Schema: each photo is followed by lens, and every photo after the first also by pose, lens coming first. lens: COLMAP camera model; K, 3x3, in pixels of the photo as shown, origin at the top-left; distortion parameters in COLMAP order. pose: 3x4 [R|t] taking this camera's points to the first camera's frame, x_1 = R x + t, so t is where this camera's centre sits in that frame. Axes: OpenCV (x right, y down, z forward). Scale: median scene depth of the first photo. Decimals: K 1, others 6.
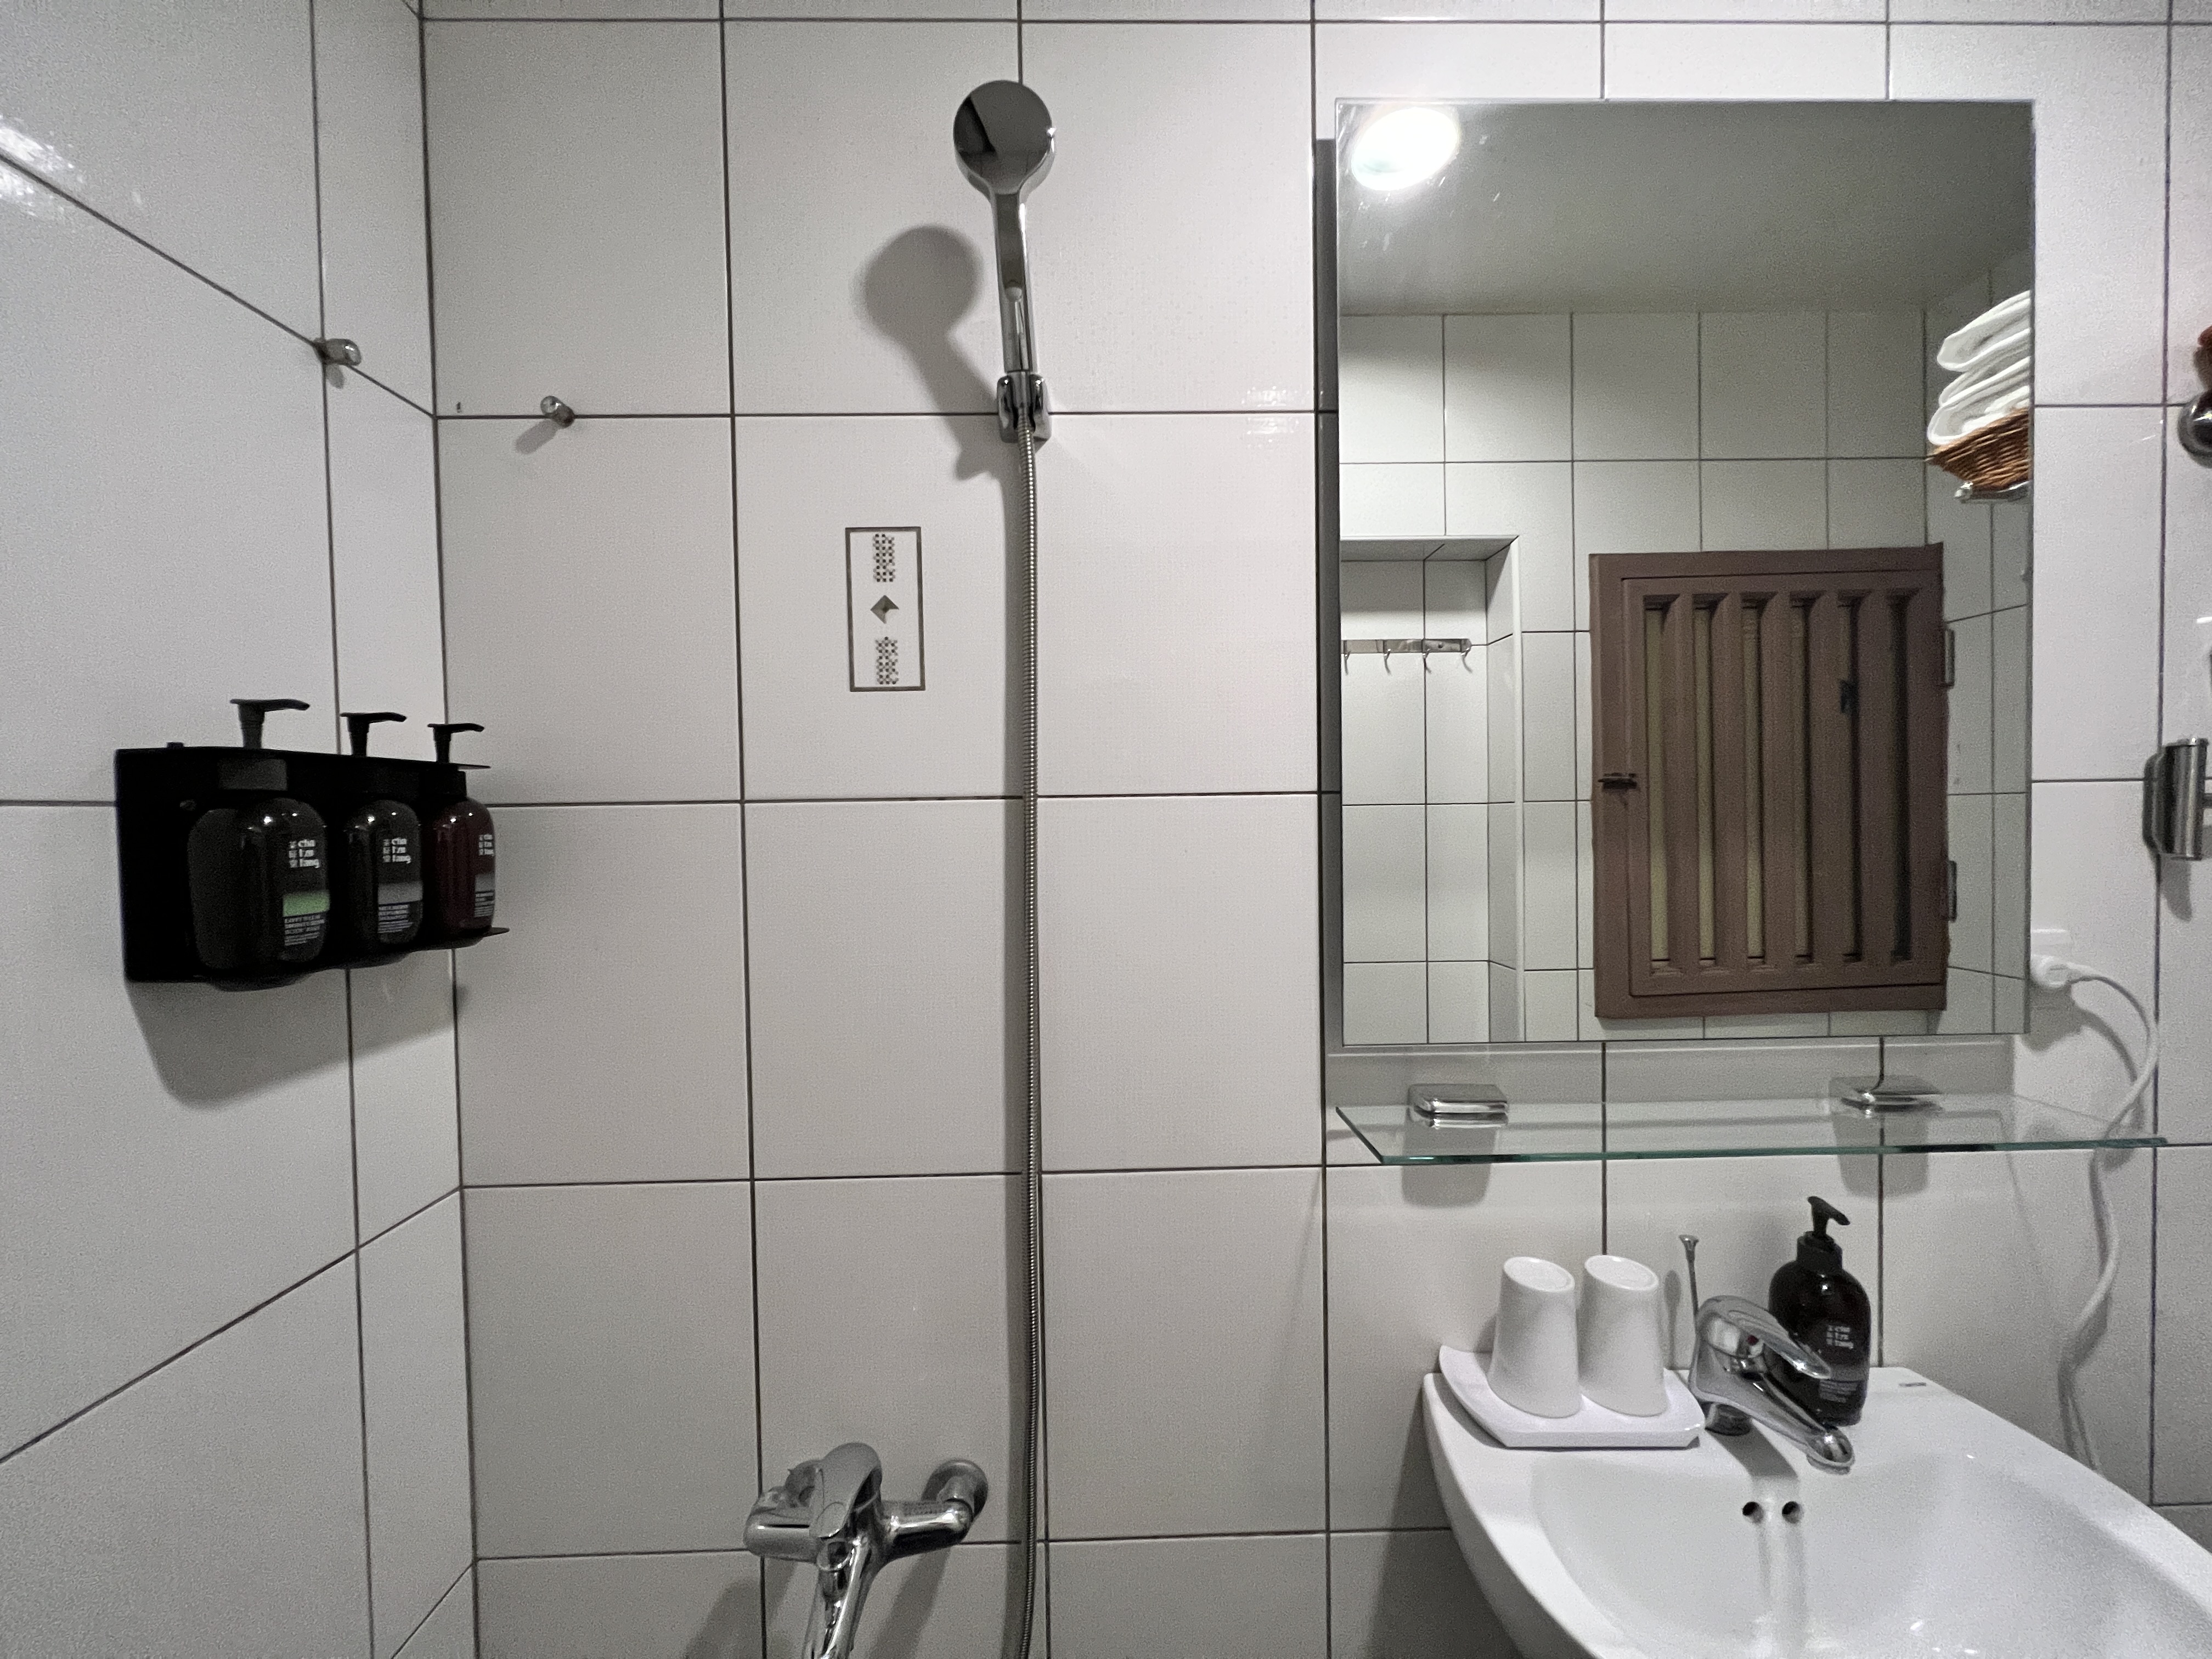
lens RADIAL K [[883.4, 0, 1106.0], [0, 883.4, 829.5], [0, 0, 1]] dist [-0.002032, 0.000476]
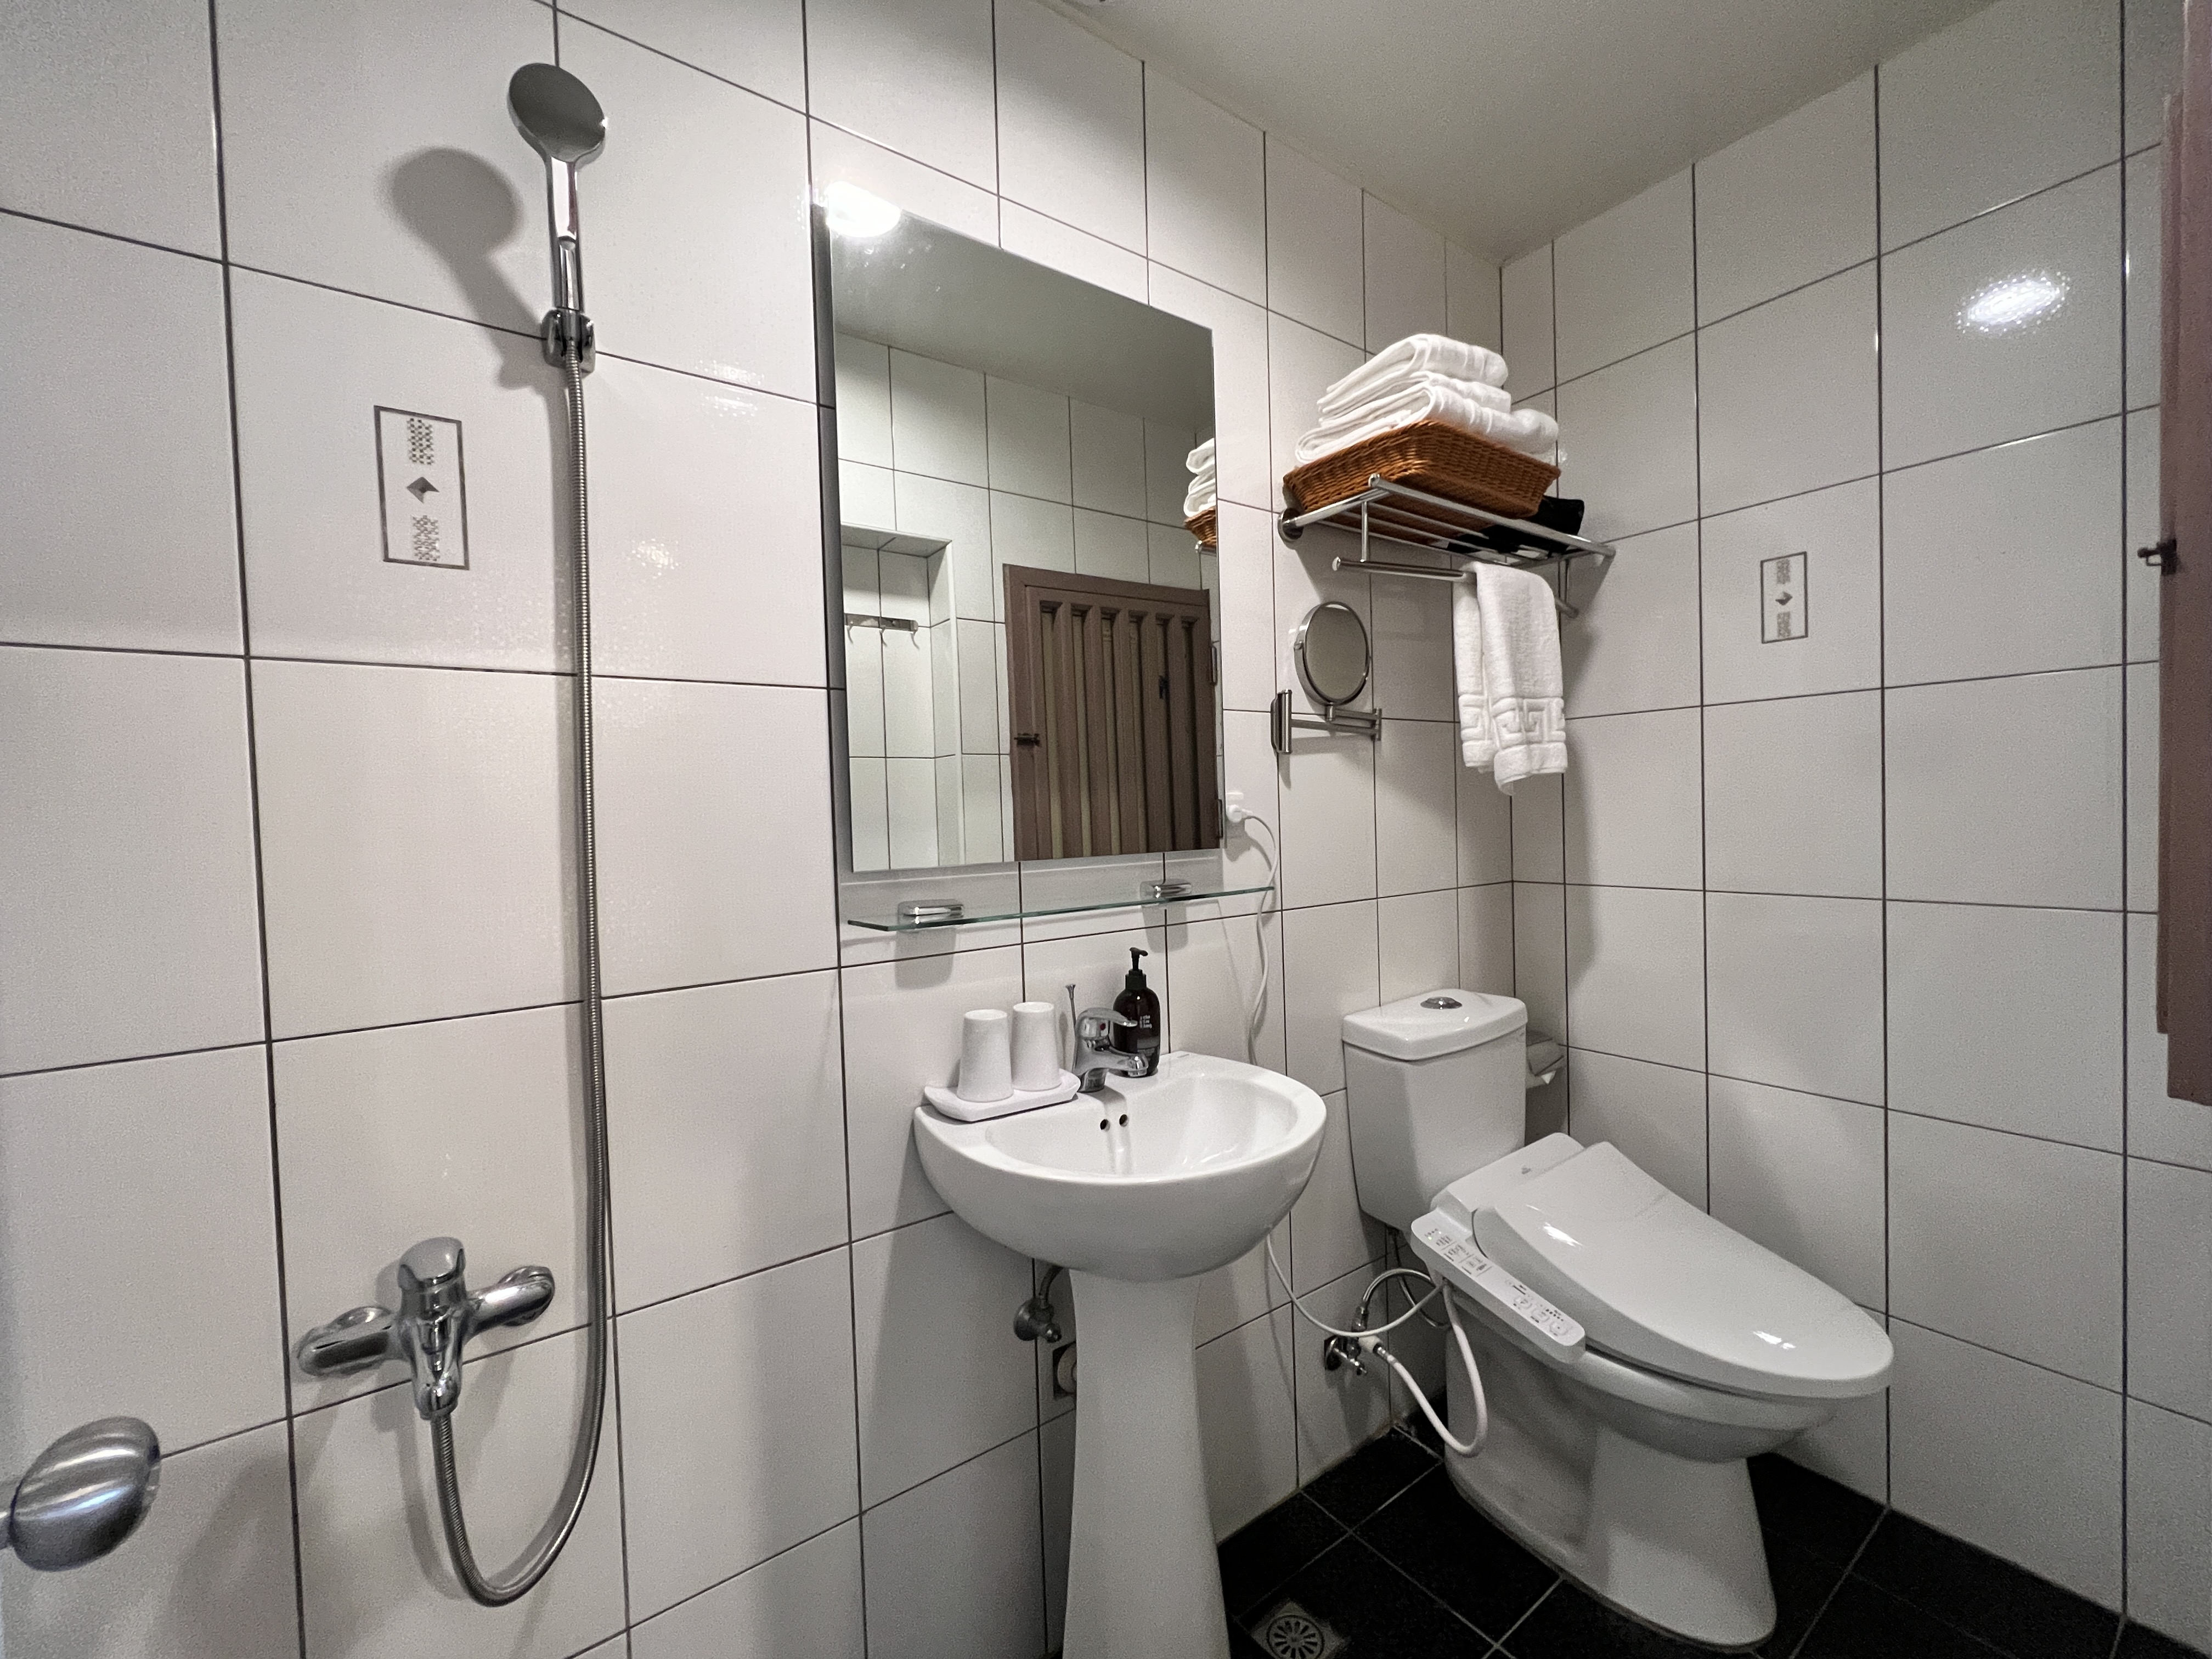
lens RADIAL K [[890.5, 0, 1106.0], [0, 890.5, 829.5], [0, 0, 1]] dist [-0.001827, -0.000043]
pose [[0.820948, -0.026061, 0.570408, -0.188667], [0.029405, 0.999562, 0.003347, 0.179308], [-0.570245, 0.014026, 0.821355, -0.348889]]
